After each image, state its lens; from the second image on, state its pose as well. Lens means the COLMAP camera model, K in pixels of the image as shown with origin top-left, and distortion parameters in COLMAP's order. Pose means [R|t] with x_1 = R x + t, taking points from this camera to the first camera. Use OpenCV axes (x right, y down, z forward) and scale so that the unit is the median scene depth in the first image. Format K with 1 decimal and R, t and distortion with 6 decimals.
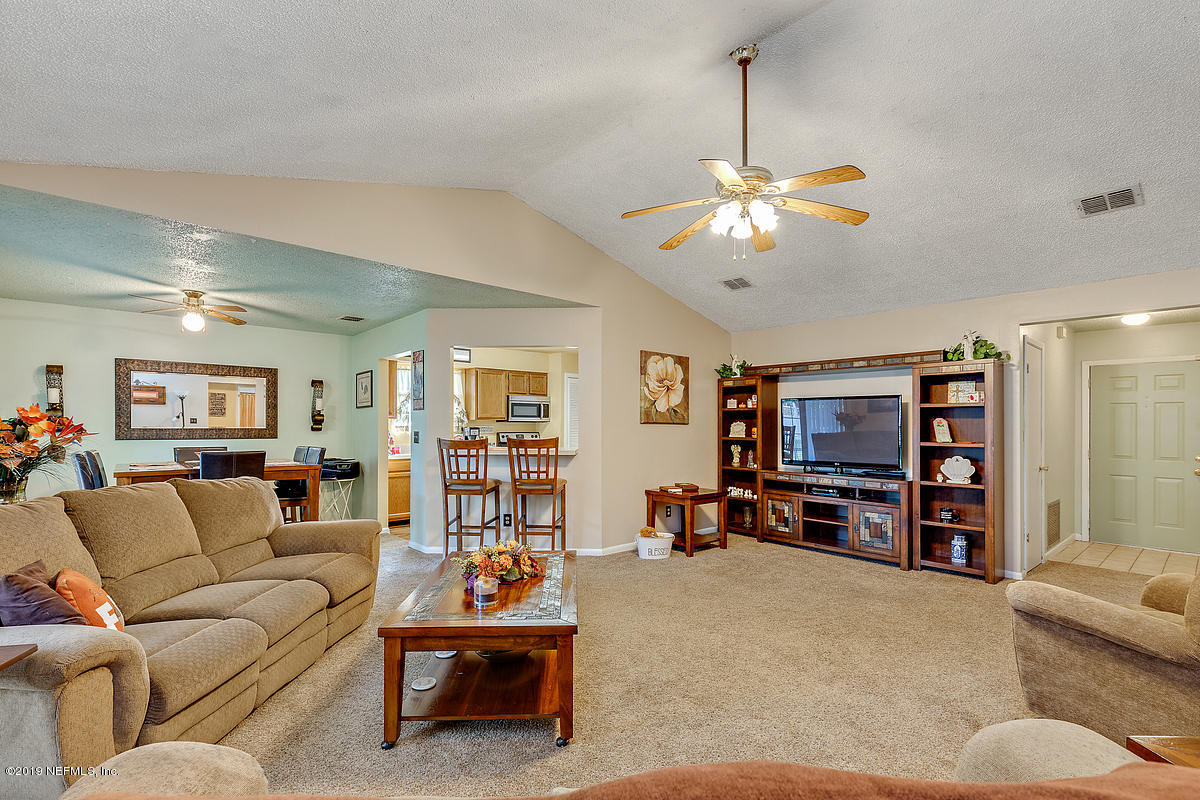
lens RADIAL K [[538.2, 0, 611.9], [0, 538.2, 412.0], [0, 0, 1]] dist [0.000465, 0.000042]
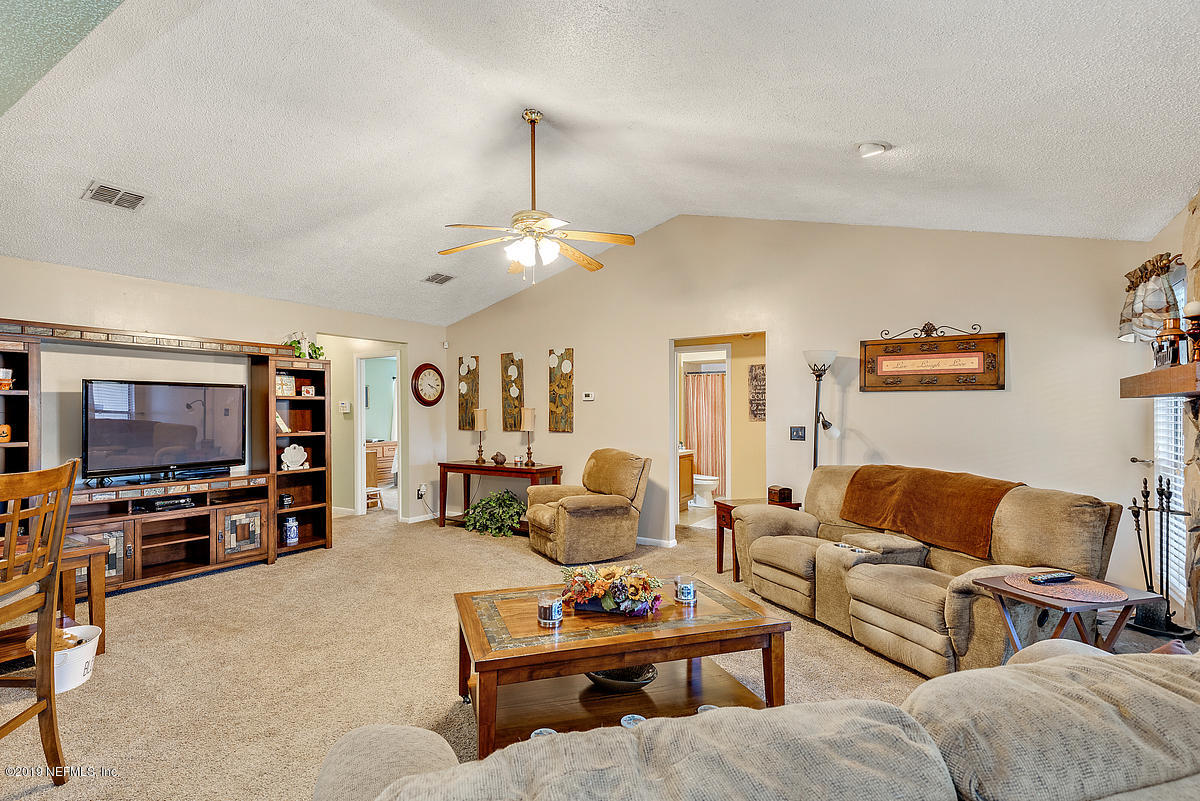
lens RADIAL K [[538.2, 0, 611.9], [0, 538.2, 412.5], [0, 0, 1]] dist [0.000465, 0.000042]
pose [[-0.261956, -0.001737, 0.965078, -0.551819], [-0.017394, 0.999844, -0.002922, 0.008027], [-0.964923, -0.017552, -0.261946, 0.633326]]
